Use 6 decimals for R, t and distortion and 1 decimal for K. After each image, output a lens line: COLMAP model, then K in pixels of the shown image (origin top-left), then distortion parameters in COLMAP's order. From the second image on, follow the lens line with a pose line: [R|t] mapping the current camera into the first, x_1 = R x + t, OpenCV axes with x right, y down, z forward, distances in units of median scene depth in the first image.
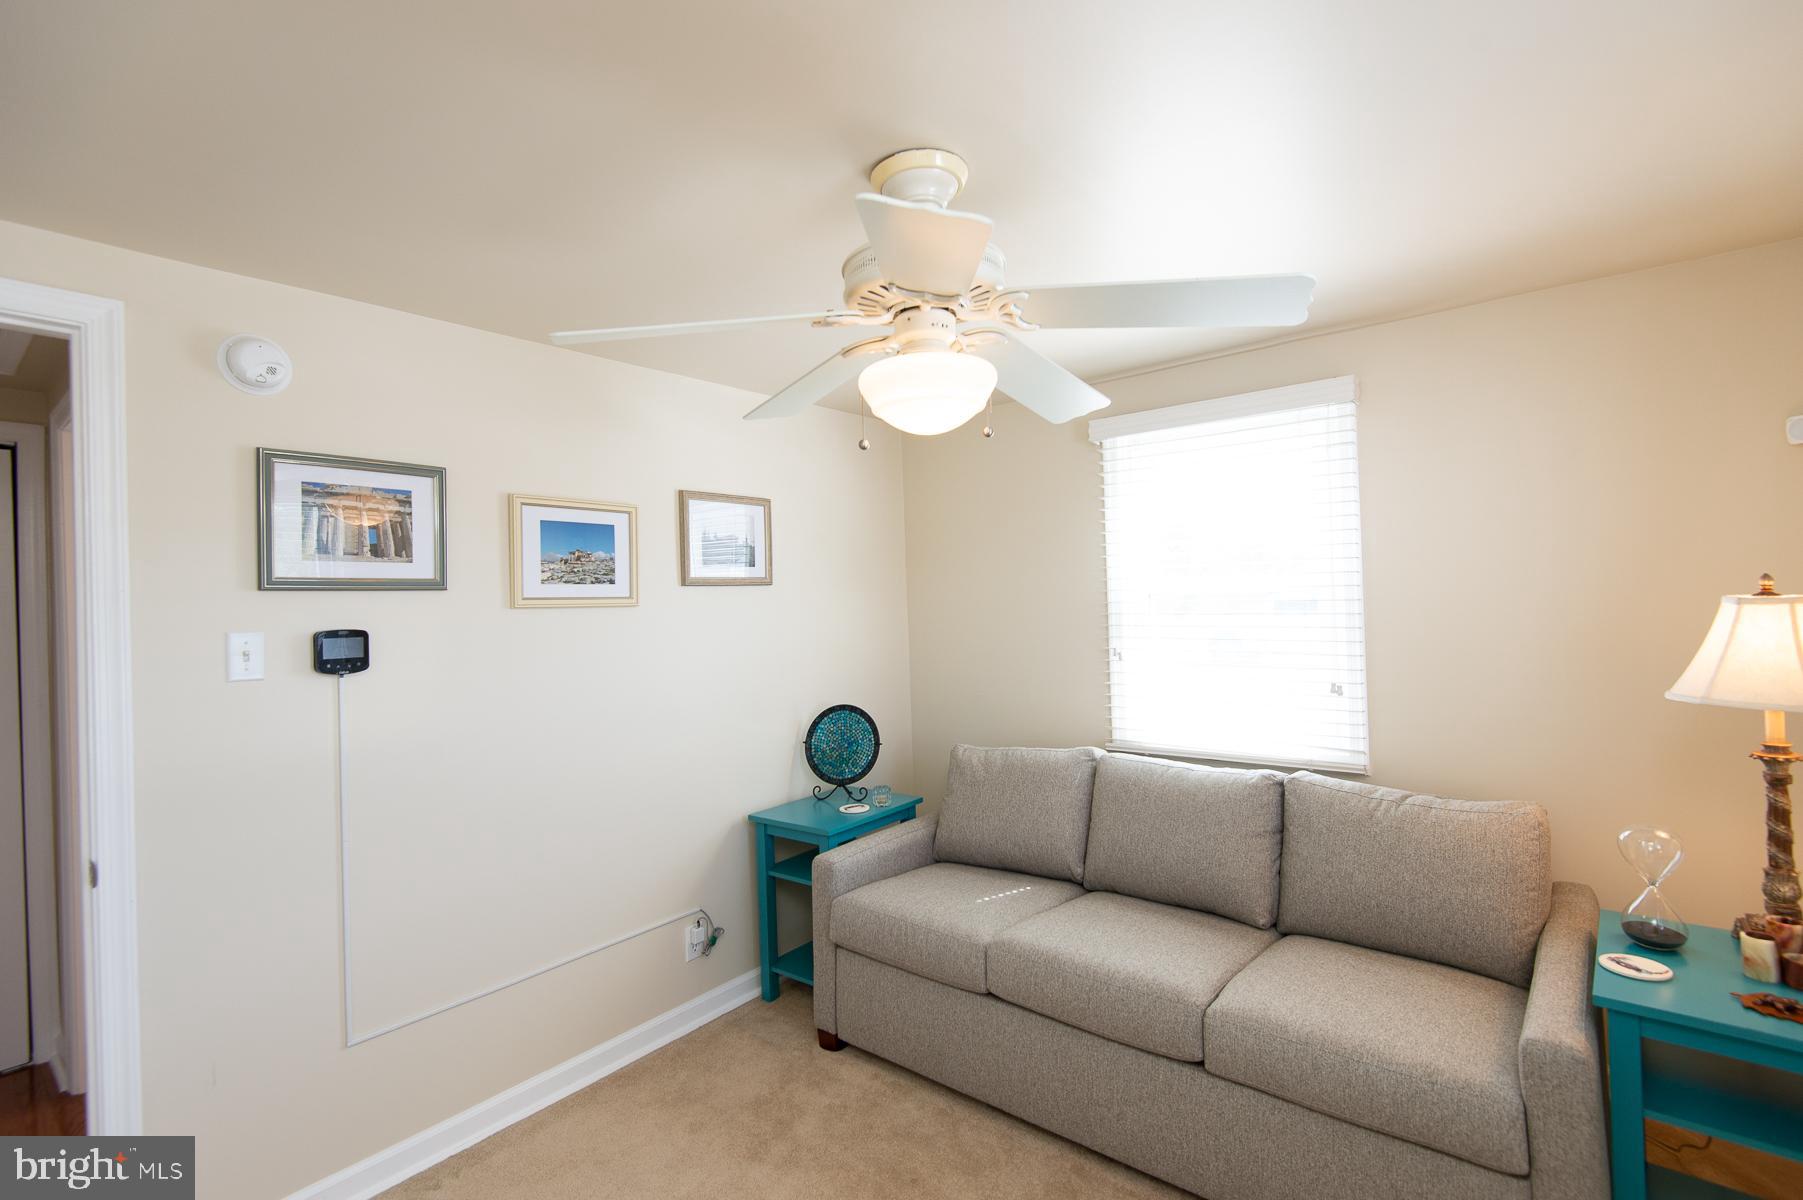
lens RADIAL K [[826.3, 0, 908.5], [0, 826.3, 597.8], [0, 0, 1]] dist [0.037687, -0.026203]
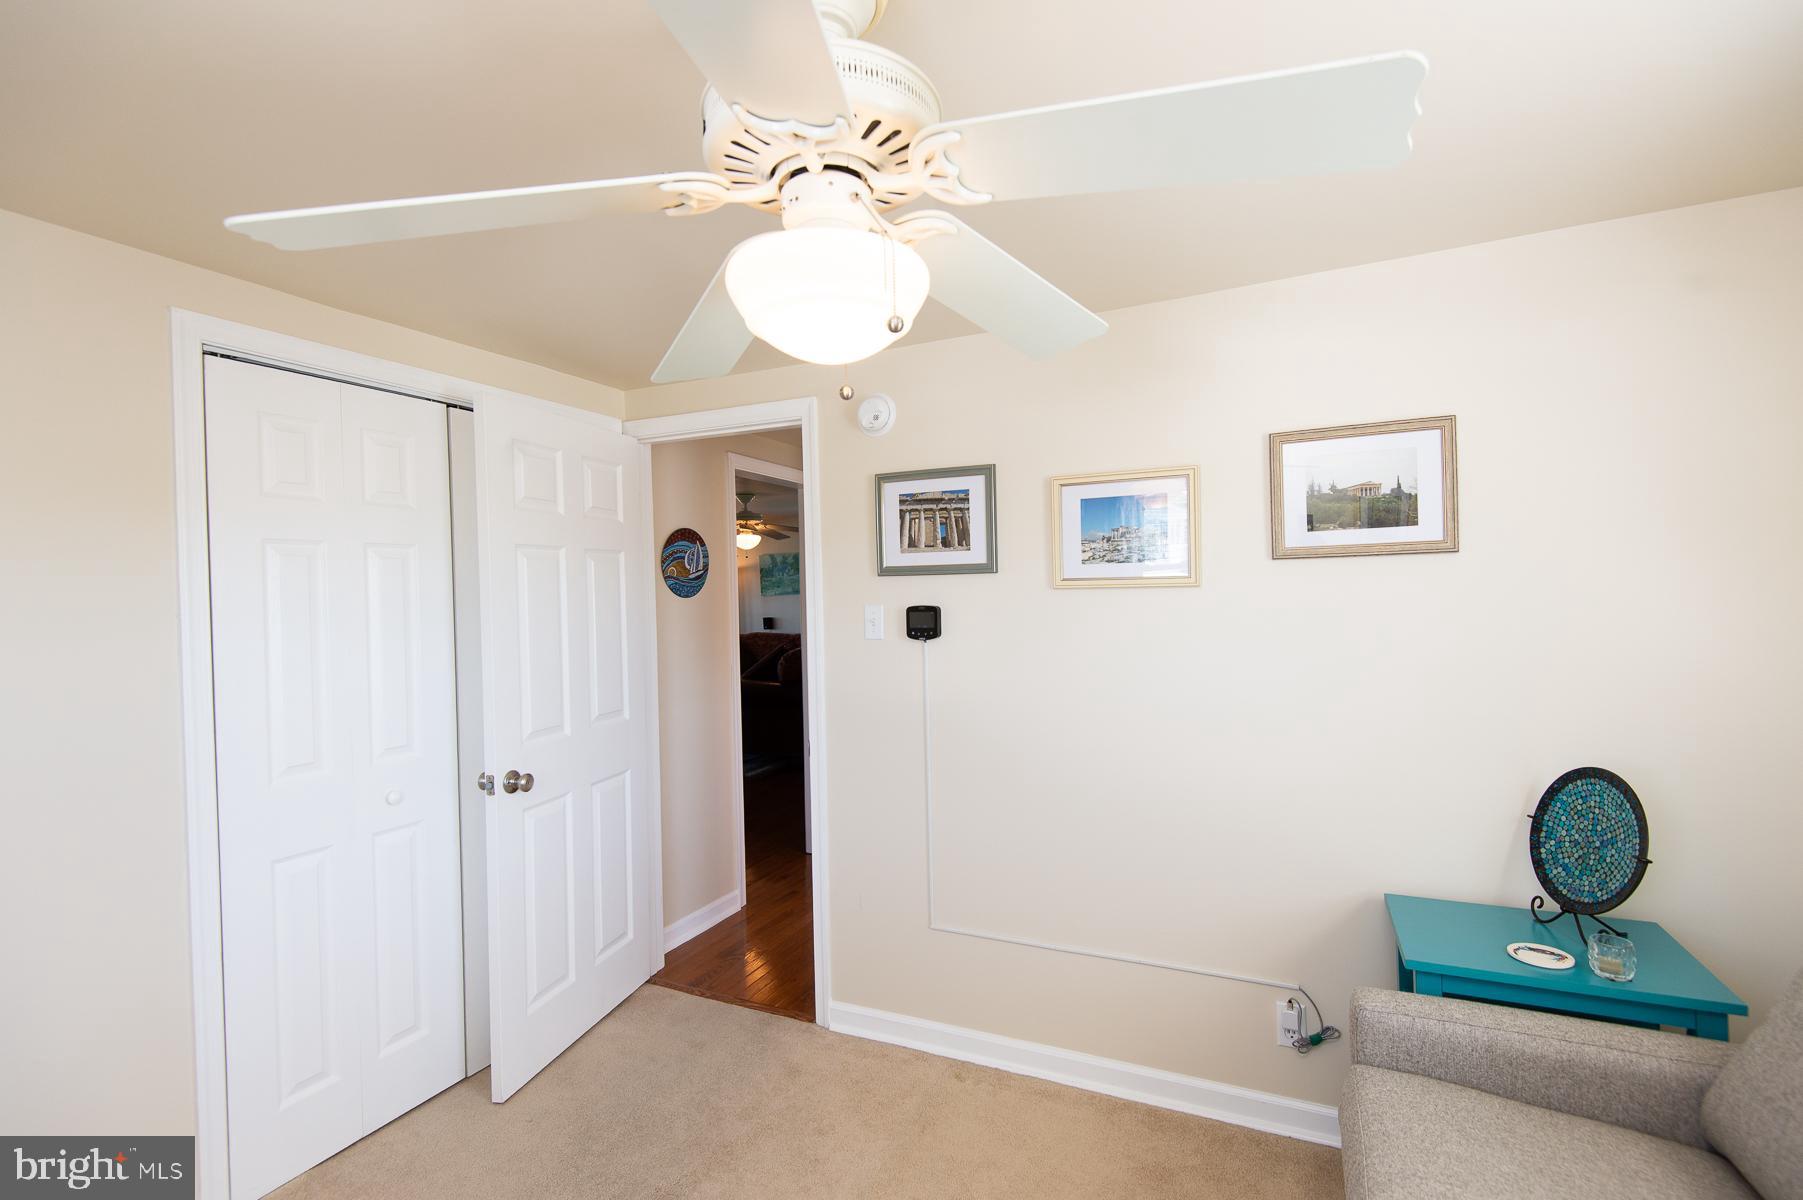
lens RADIAL K [[826.3, 0, 908.5], [0, 826.3, 597.8], [0, 0, 1]] dist [0.037687, -0.026203]
pose [[0.218733, 0.028287, -0.975375, 0.491804], [0.022211, 0.999176, 0.033959, -0.015522], [0.975532, -0.029092, 0.217925, 0.615574]]
